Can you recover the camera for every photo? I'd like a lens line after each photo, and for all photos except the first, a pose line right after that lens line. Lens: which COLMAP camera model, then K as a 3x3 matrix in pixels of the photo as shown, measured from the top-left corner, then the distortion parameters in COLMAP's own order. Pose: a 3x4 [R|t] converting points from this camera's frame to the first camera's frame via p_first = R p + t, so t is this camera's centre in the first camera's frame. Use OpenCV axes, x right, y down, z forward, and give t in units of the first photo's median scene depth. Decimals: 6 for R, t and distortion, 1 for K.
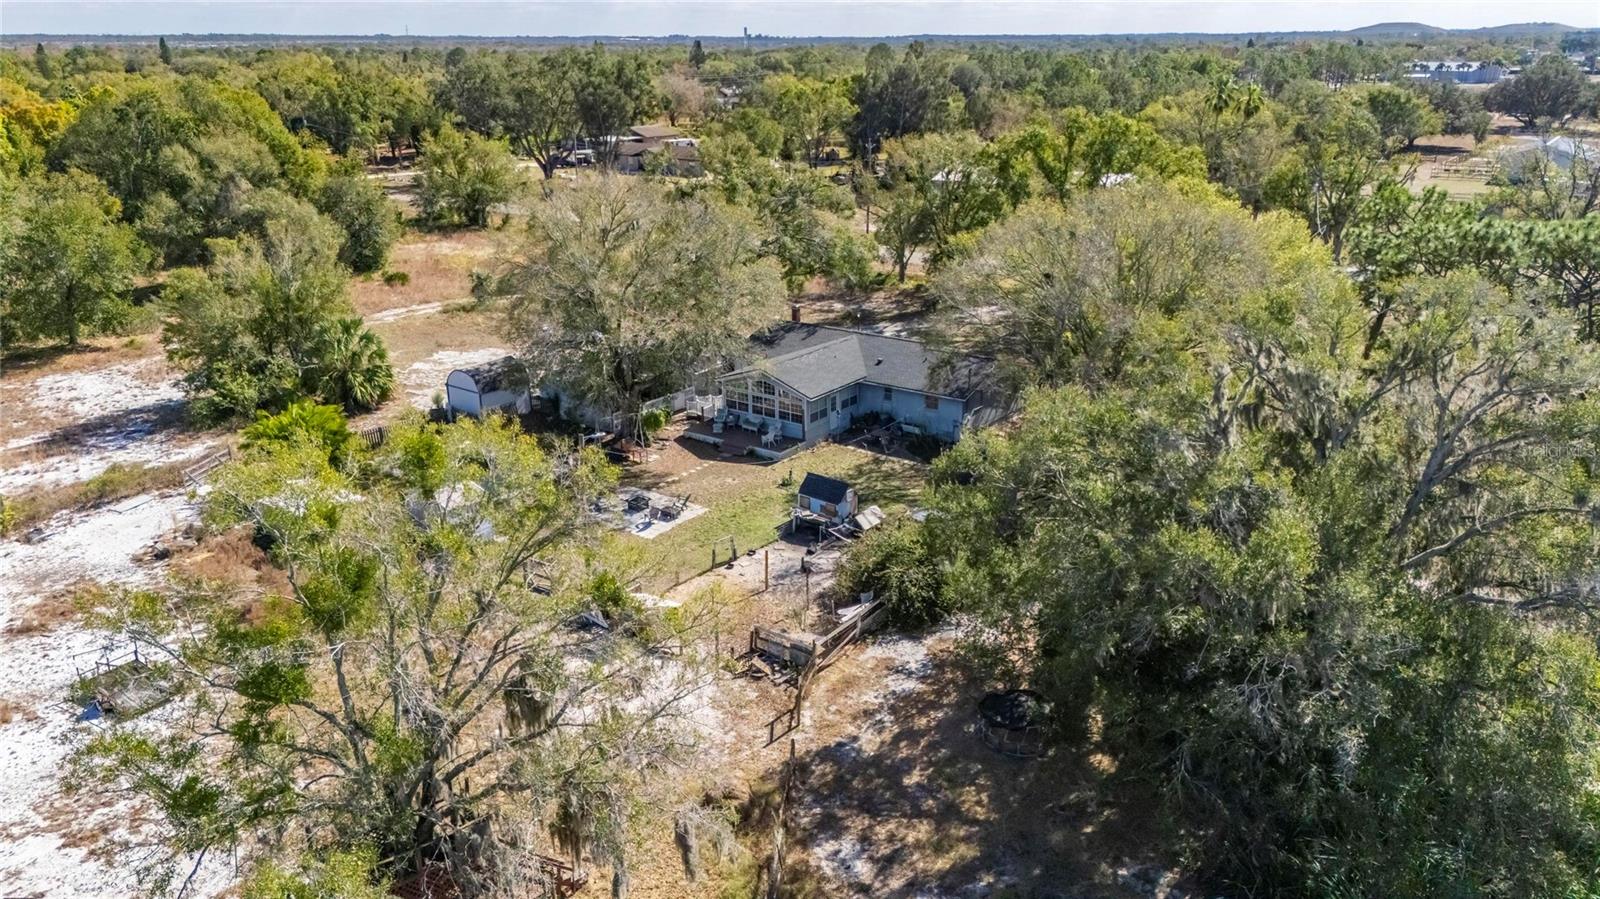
lens RADIAL K [[1162.8, 0, 809.2], [0, 1162.8, 449.6], [0, 0, 1]] dist [0.071261, -0.061989]
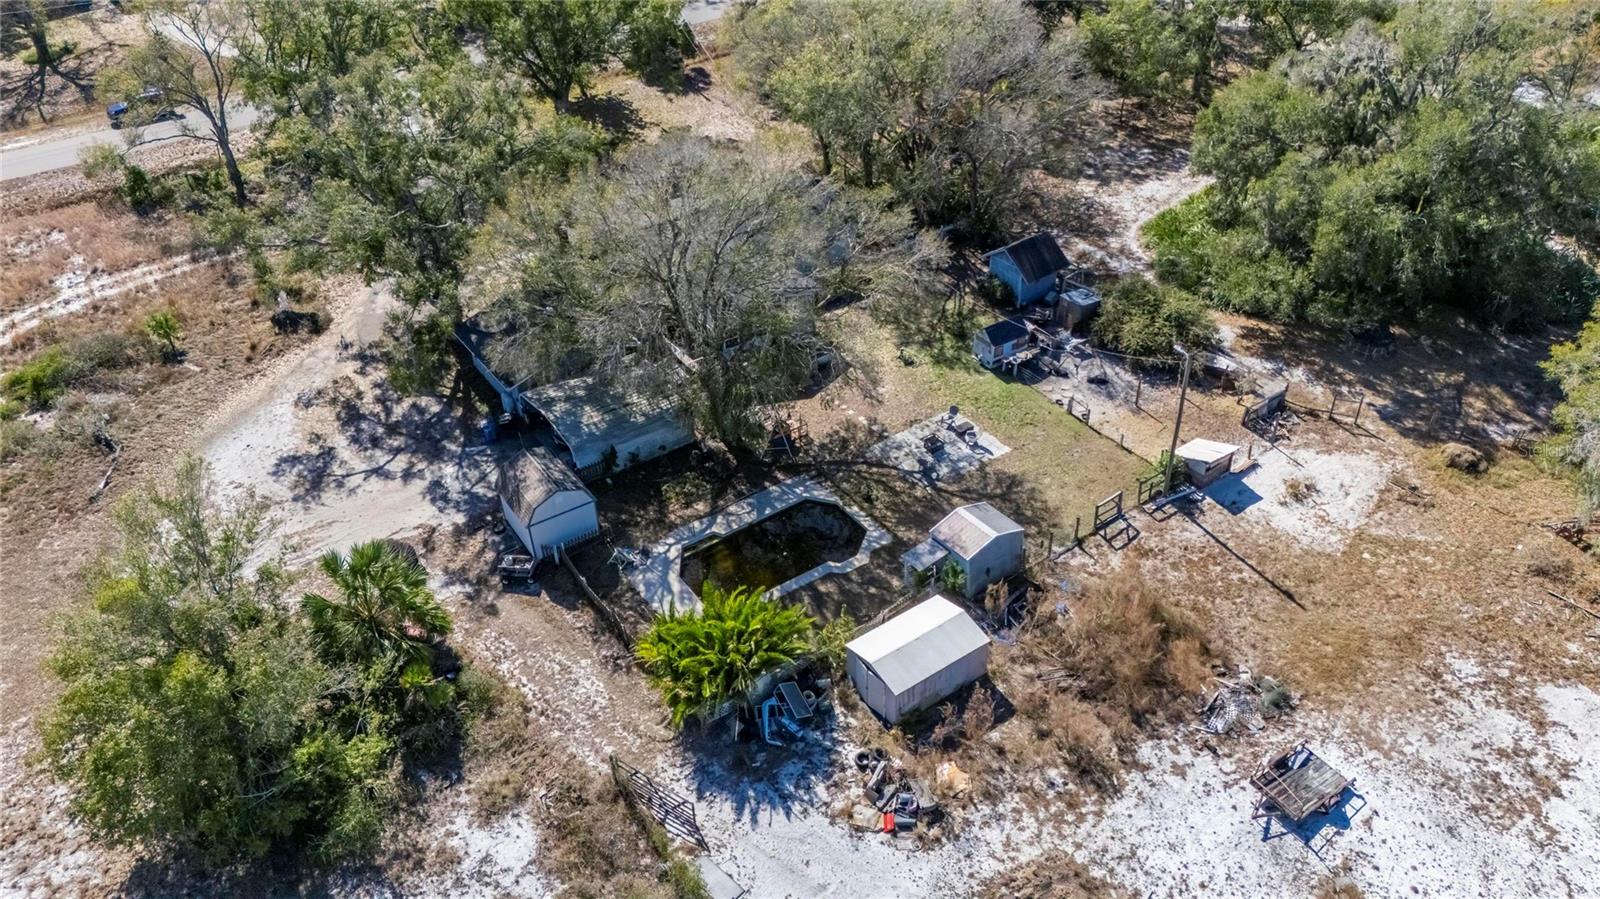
lens RADIAL K [[1167.1, 0, 809.4], [0, 1167.1, 444.9], [0, 0, 1]] dist [0.063209, -0.054327]
pose [[0.326962, -0.566970, 0.756070, -0.977645], [0.340701, 0.816960, 0.465295, -0.472216], [-0.881487, 0.105460, 0.460282, 0.670193]]
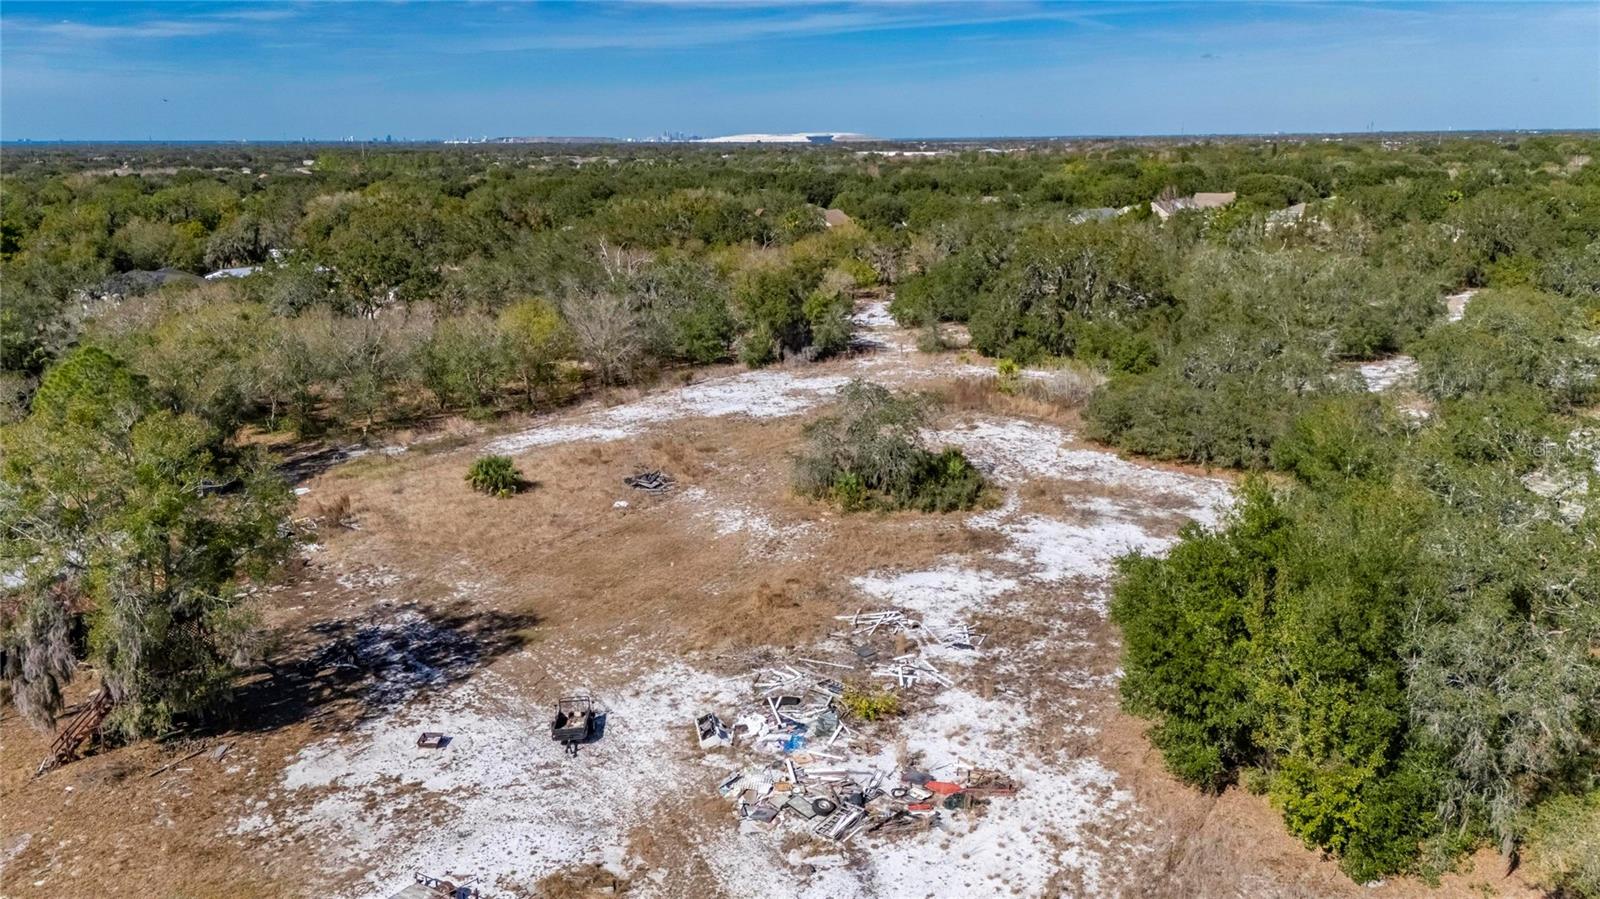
lens RADIAL K [[1167.1, 0, 809.4], [0, 1167.1, 444.9], [0, 0, 1]] dist [0.063209, -0.054327]
pose [[-0.999473, 0.016976, -0.027657, -0.648253], [-0.001407, 0.828797, 0.559547, -0.460041], [0.032421, 0.559291, -0.828337, 1.189970]]
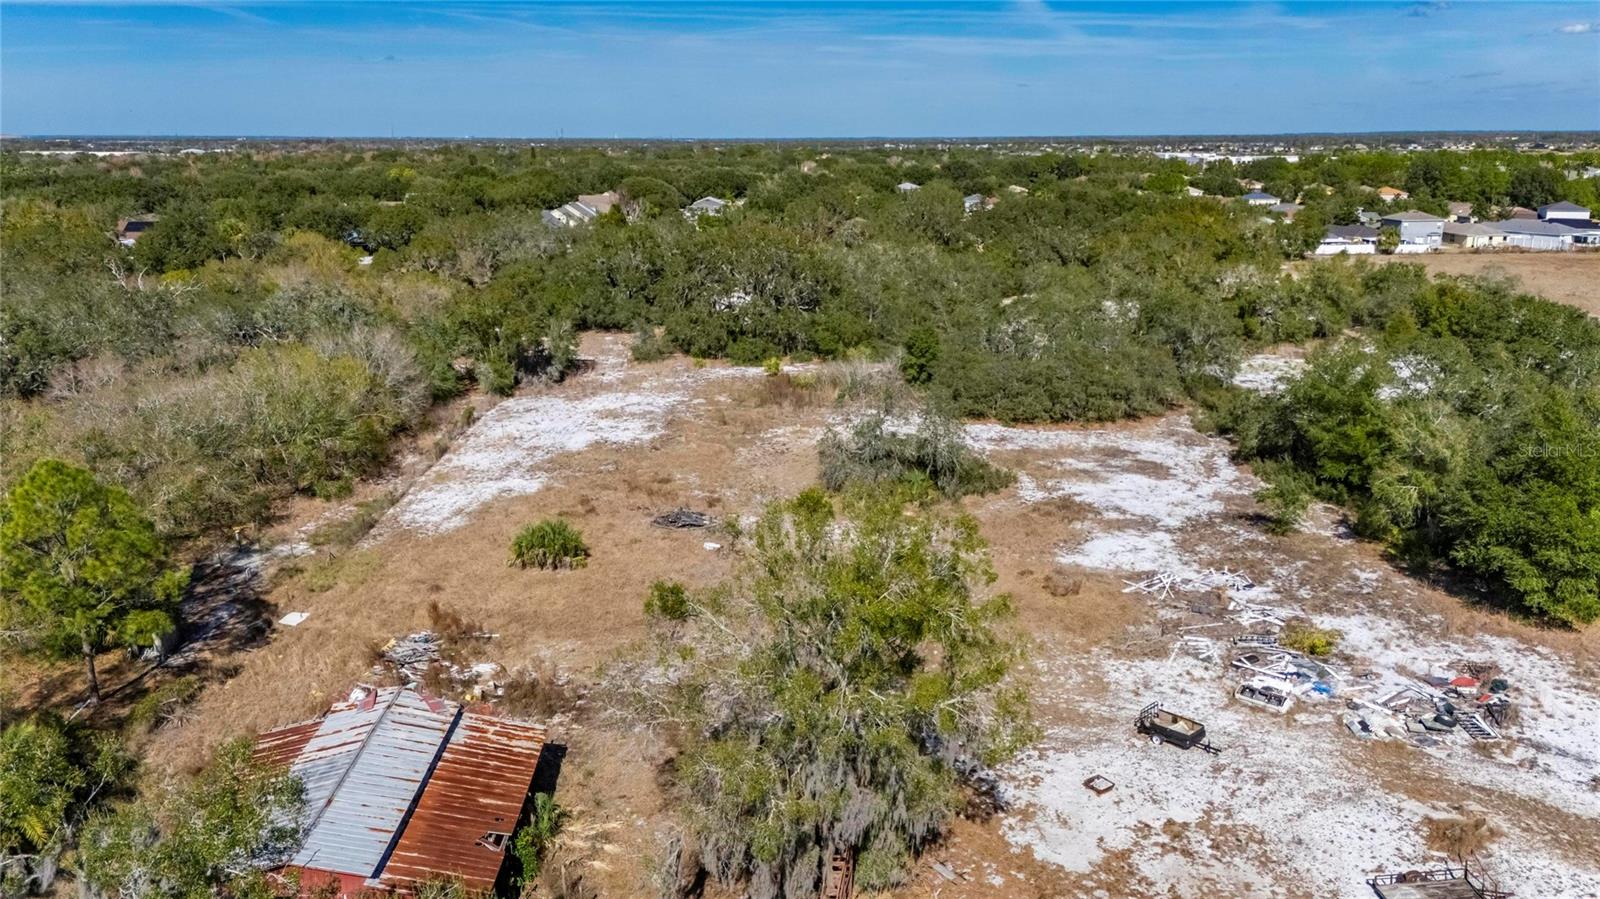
lens RADIAL K [[1167.1, 0, 809.4], [0, 1167.1, 444.9], [0, 0, 1]] dist [0.063209, -0.054327]
pose [[-0.788890, 0.162837, -0.592568, 0.232311], [-0.197687, 0.845758, 0.495594, -0.352738], [0.581870, 0.508112, -0.635019, 0.856268]]
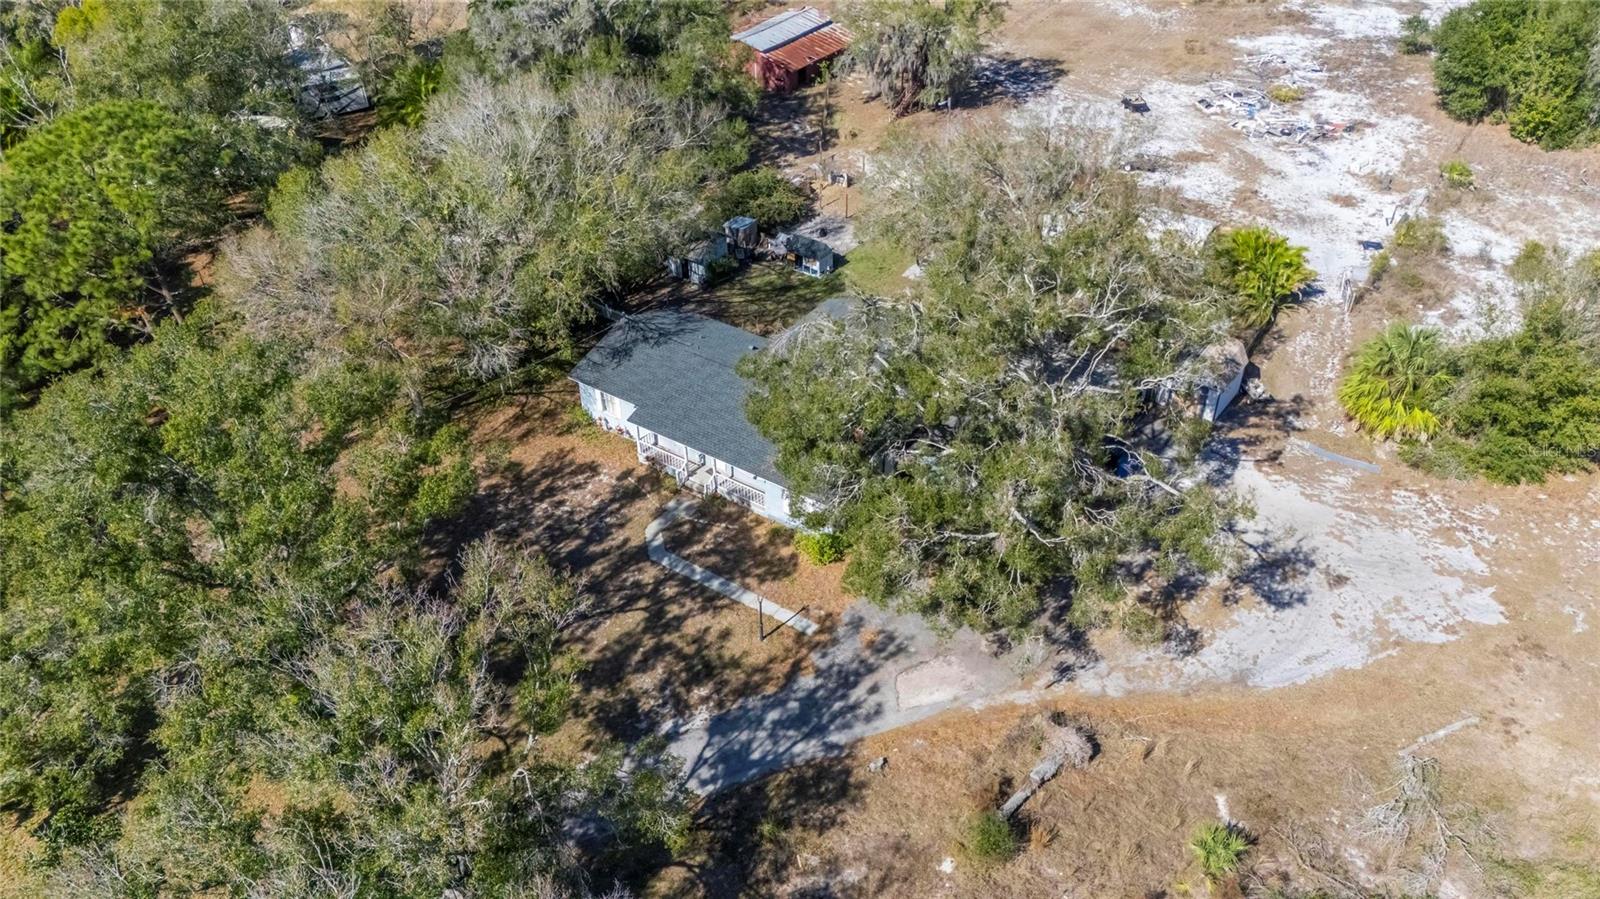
lens RADIAL K [[1162.8, 0, 809.2], [0, 1162.8, 449.6], [0, 0, 1]] dist [0.071261, -0.061989]
pose [[-0.999687, 0.024792, -0.003282, 0.033040], [0.011239, 0.562614, 0.826643, -0.965665], [0.022340, 0.826348, -0.562717, 1.989589]]
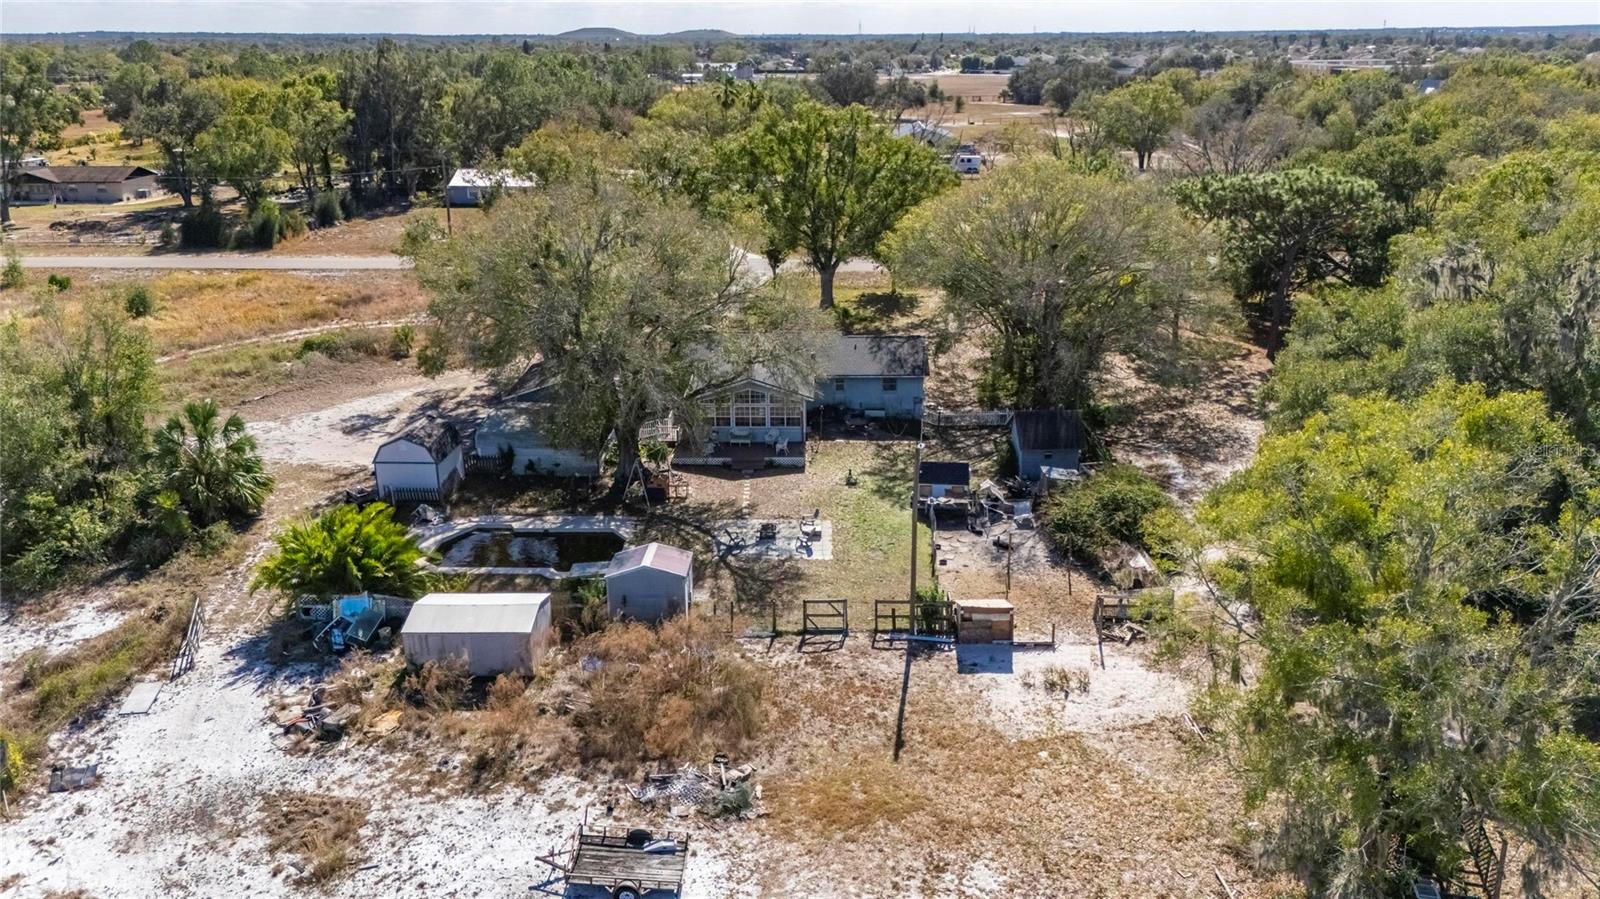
lens RADIAL K [[1162.8, 0, 809.2], [0, 1162.8, 449.6], [0, 0, 1]] dist [0.071261, -0.061989]
pose [[0.820733, -0.190226, 0.538712, -0.639769], [0.191261, 0.980016, 0.054667, -0.065843], [-0.538345, 0.058168, 0.840714, 0.205700]]
